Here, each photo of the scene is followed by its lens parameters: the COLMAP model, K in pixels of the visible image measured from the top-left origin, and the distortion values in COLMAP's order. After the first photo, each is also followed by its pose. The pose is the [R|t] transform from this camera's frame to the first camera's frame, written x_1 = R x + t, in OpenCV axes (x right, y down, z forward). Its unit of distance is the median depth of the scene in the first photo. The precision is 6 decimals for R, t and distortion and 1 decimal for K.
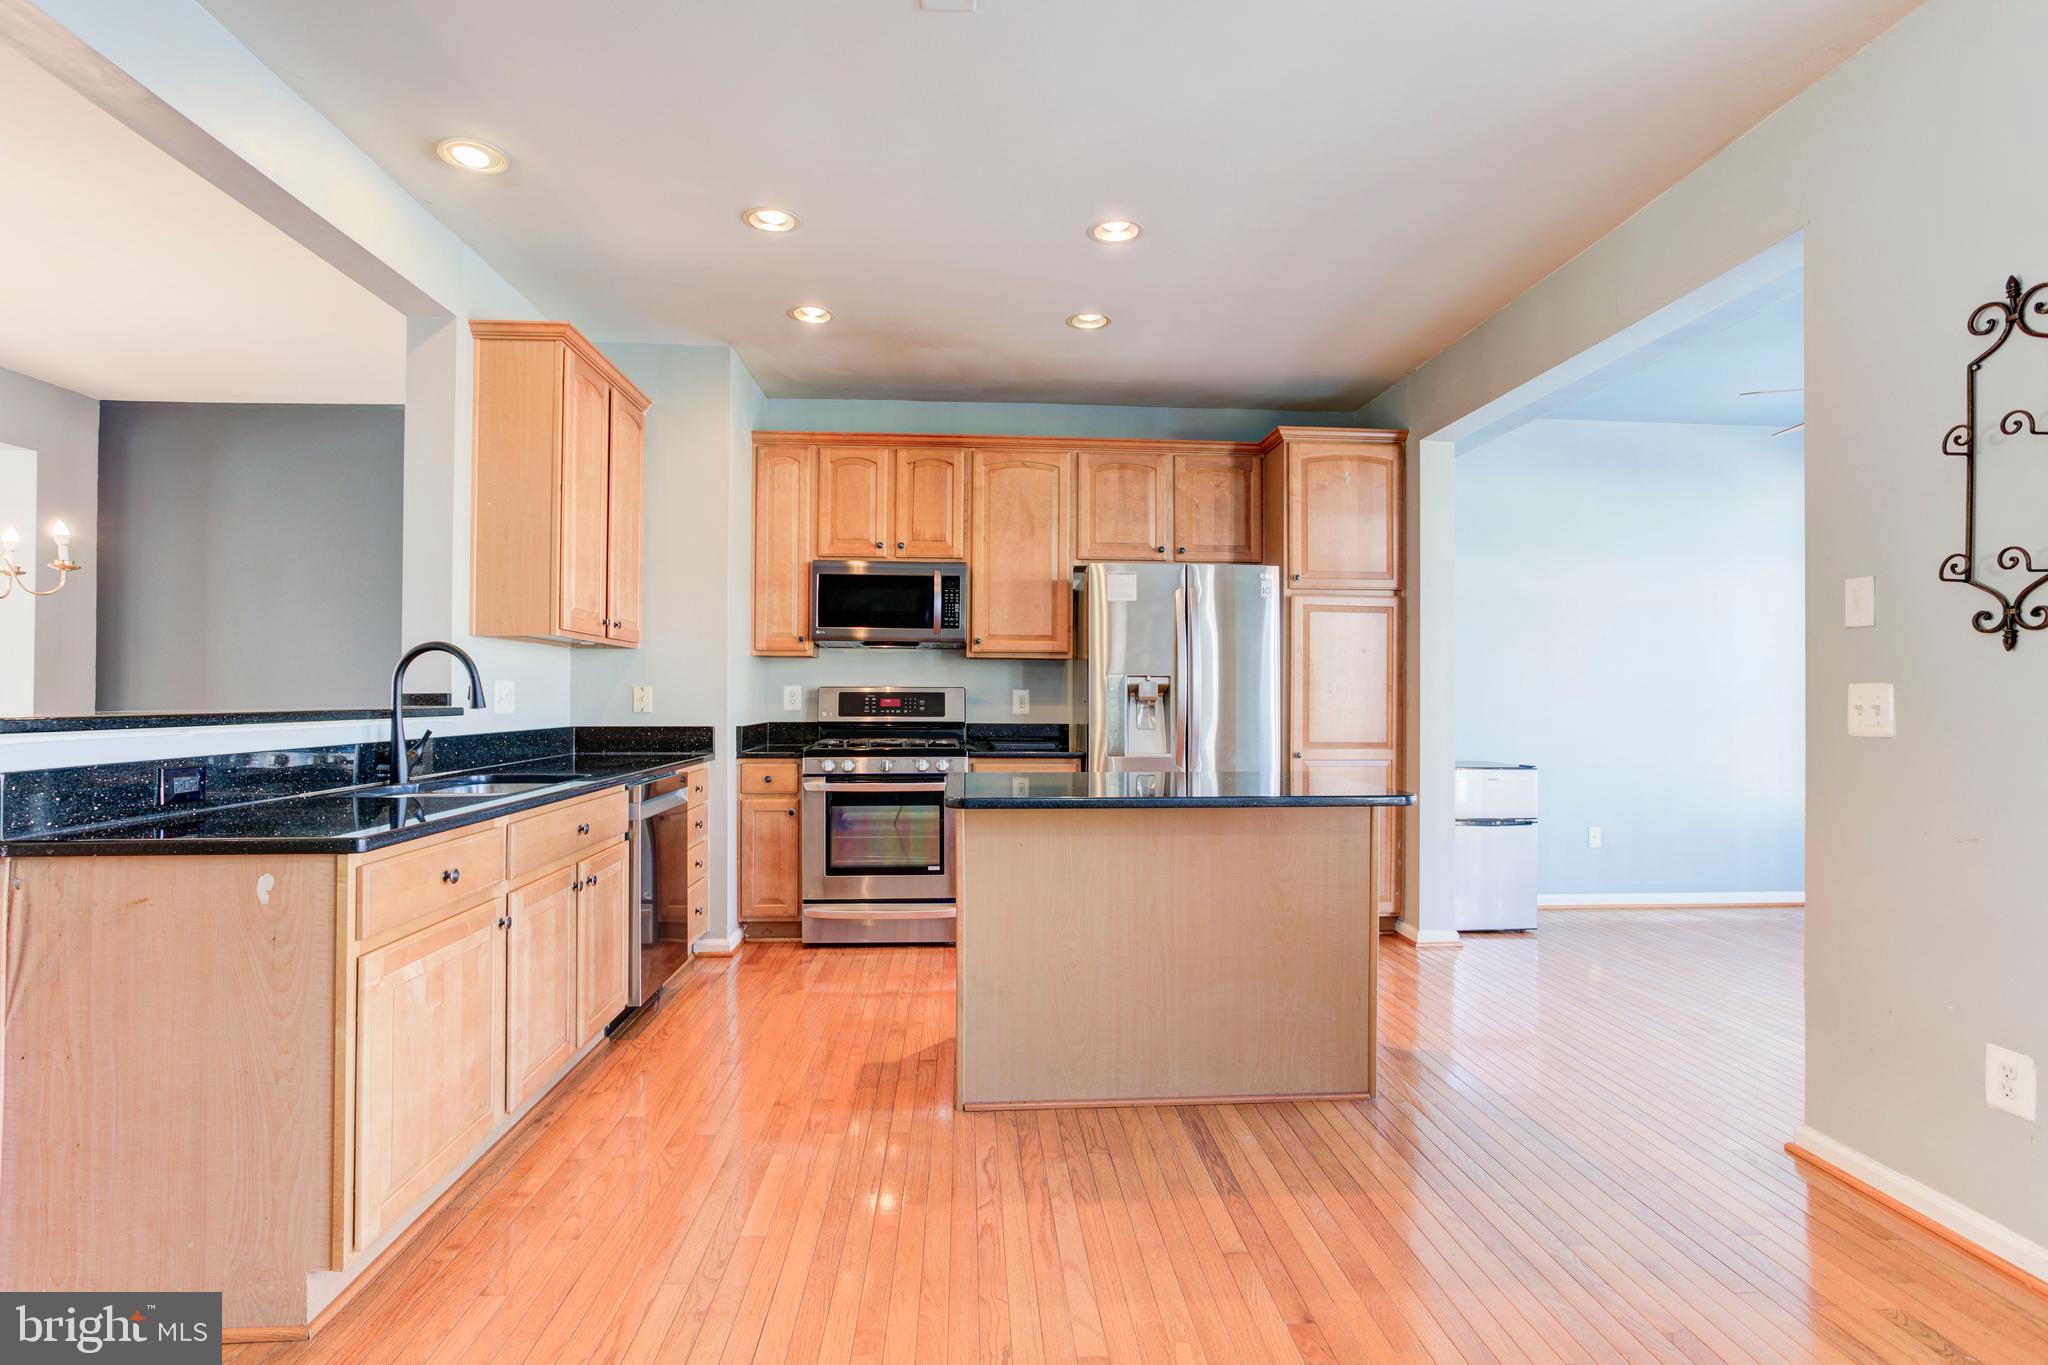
lens RADIAL K [[1027.9, 0, 1012.8], [0, 1027.9, 669.7], [0, 0, 1]] dist [-0.034255, 0.023824]
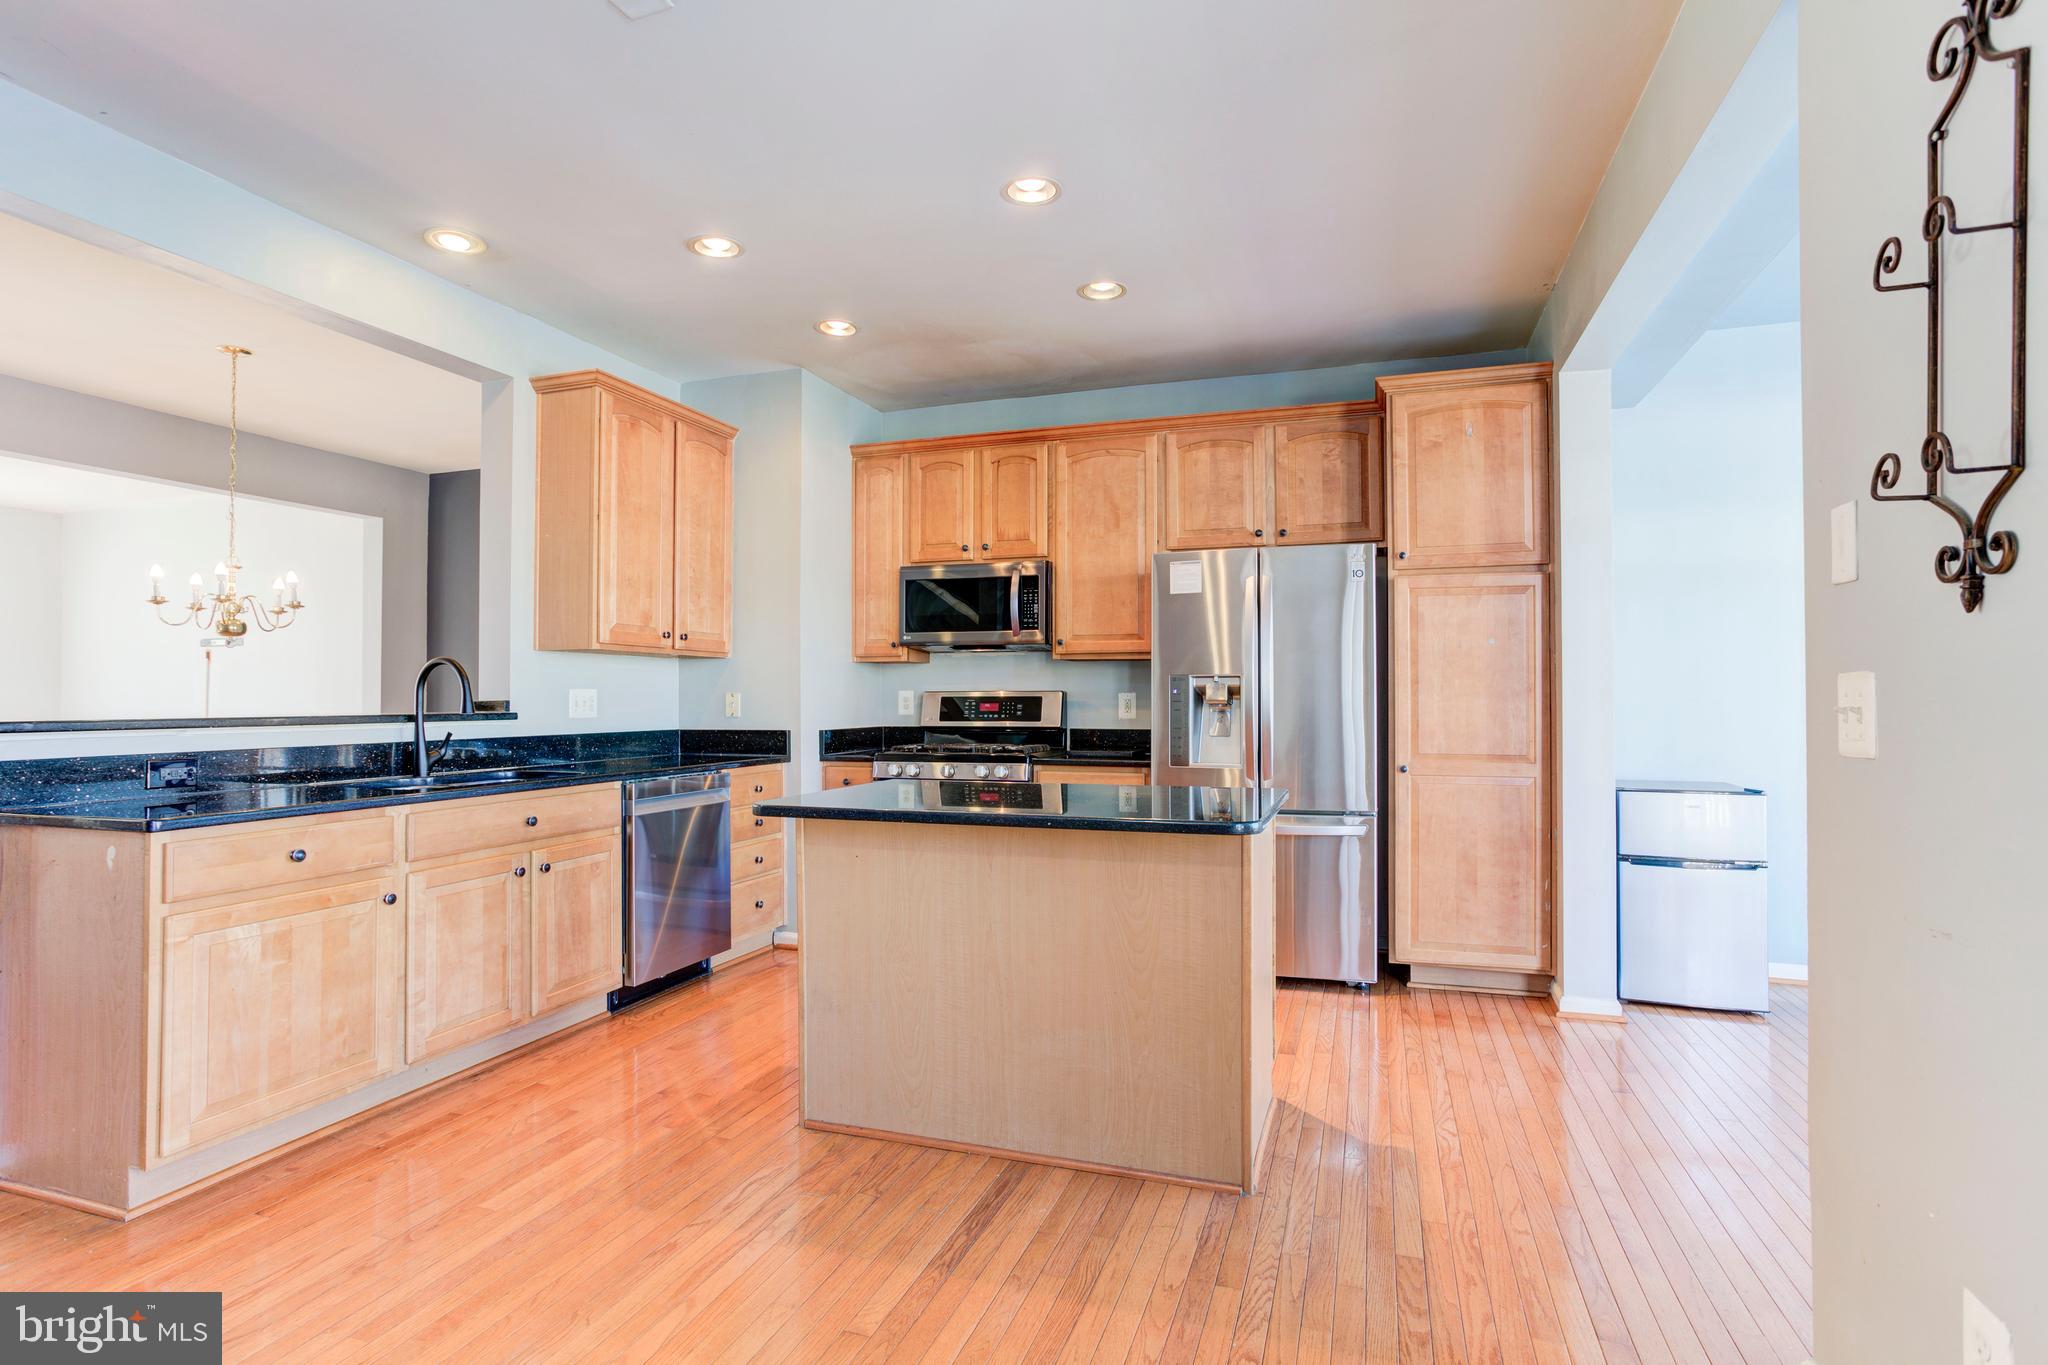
lens RADIAL K [[1027.9, 0, 1007.4], [0, 1027.9, 674.5], [0, 0, 1]] dist [-0.034255, 0.023824]
pose [[0.918695, -0.015278, -0.394673, 0.306285], [0.015521, 0.999876, -0.002578, 0.003756], [0.394663, -0.003757, 0.918818, 0.109133]]
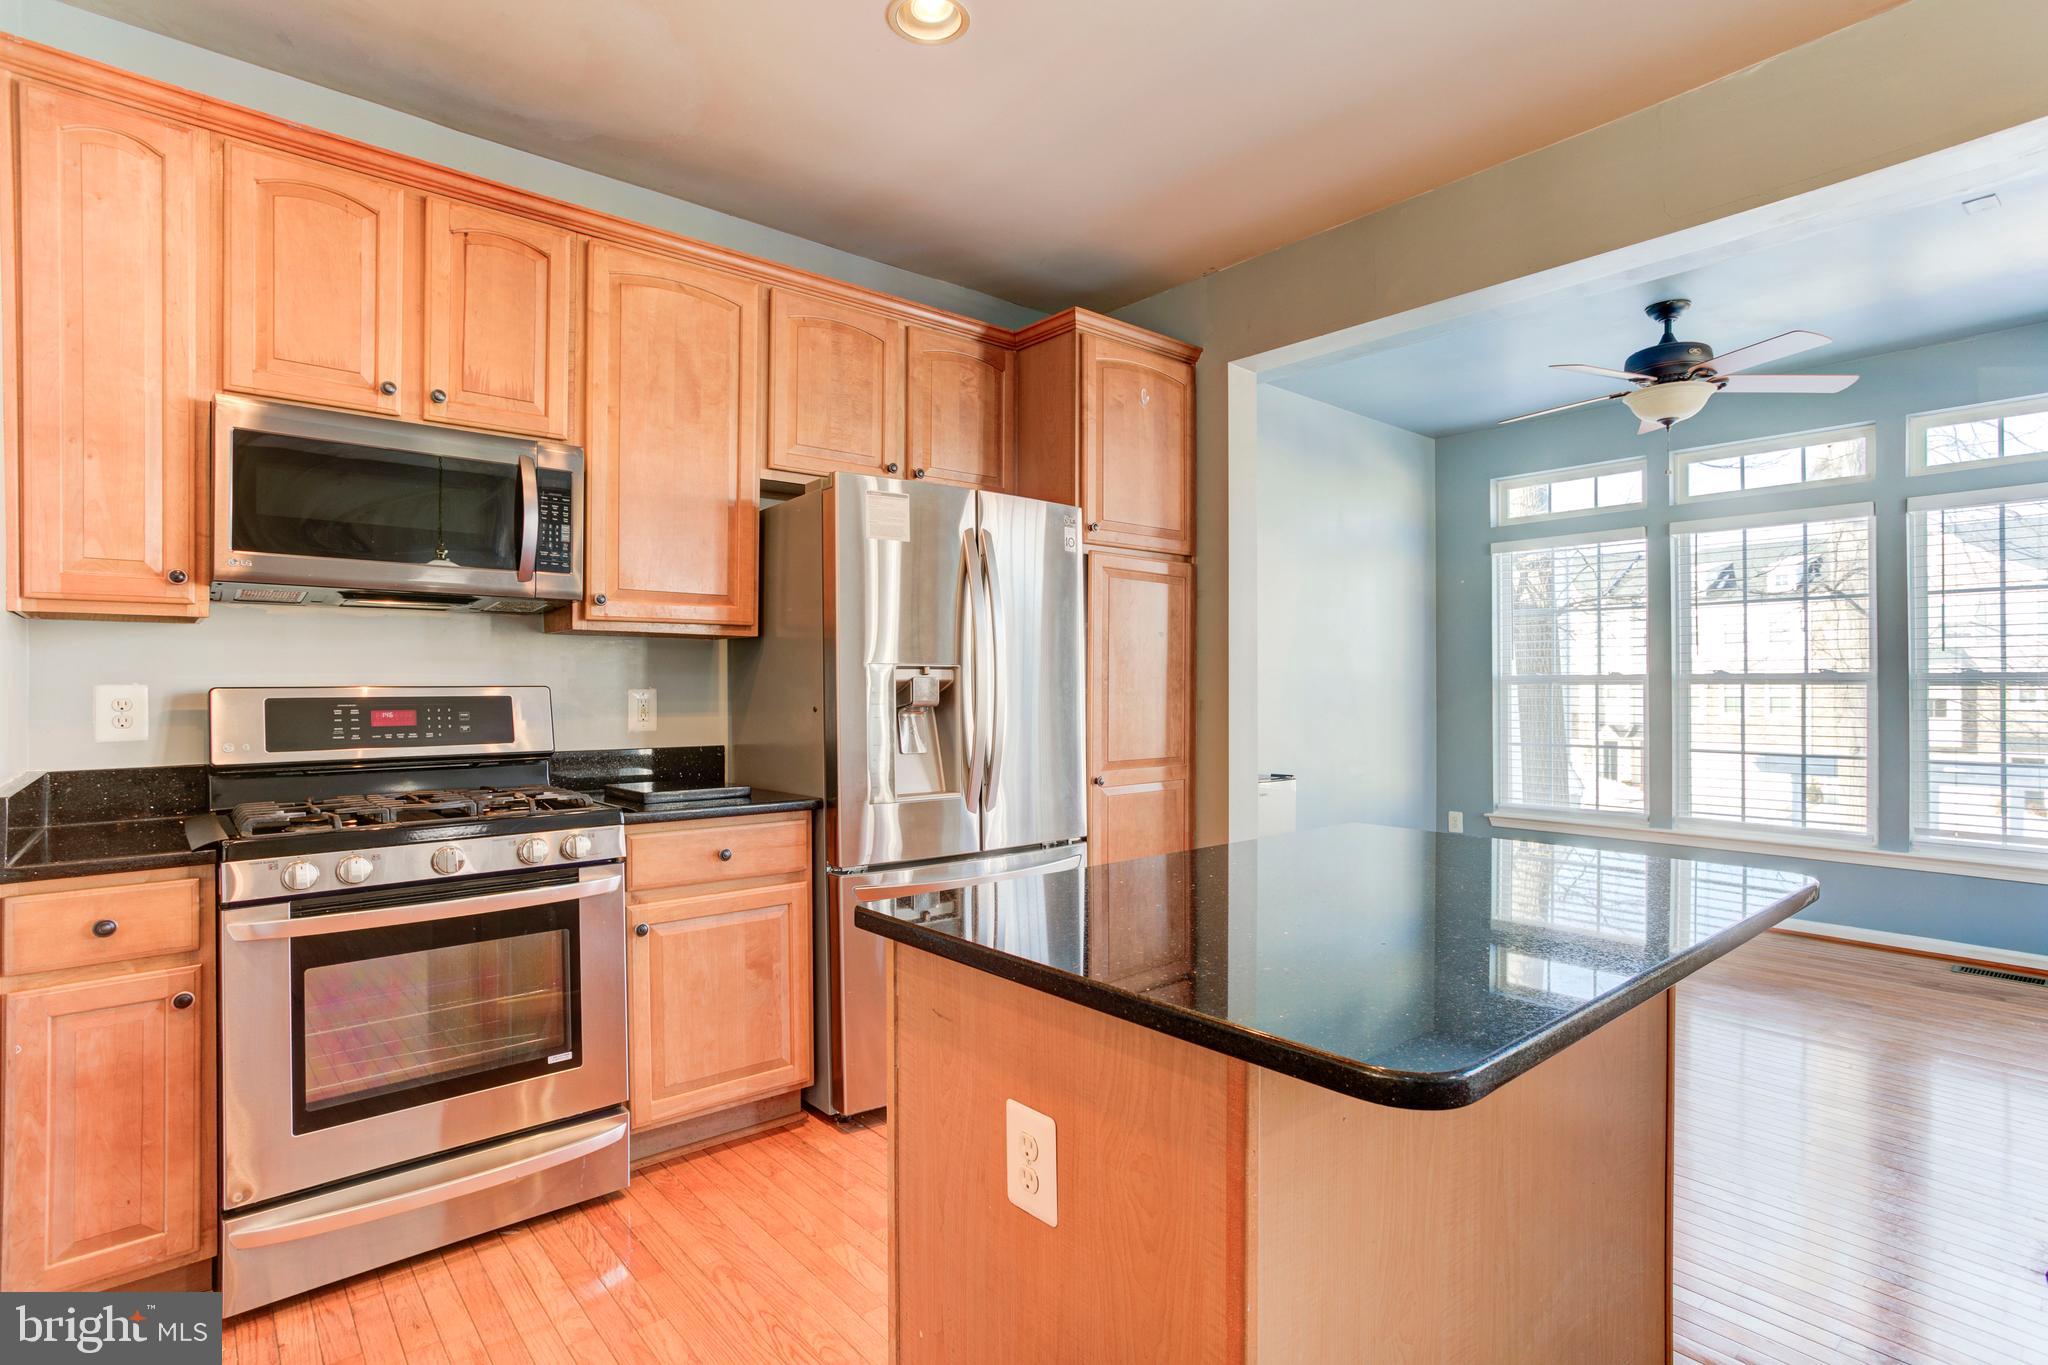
lens RADIAL K [[1027.9, 0, 1022.3], [0, 1027.9, 676.1], [0, 0, 1]] dist [-0.034255, 0.023824]
pose [[0.799966, -0.001057, 0.600044, -0.182545], [-0.010777, 0.999812, 0.016128, 0.000850], [-0.599949, -0.019369, 0.799804, 0.460852]]
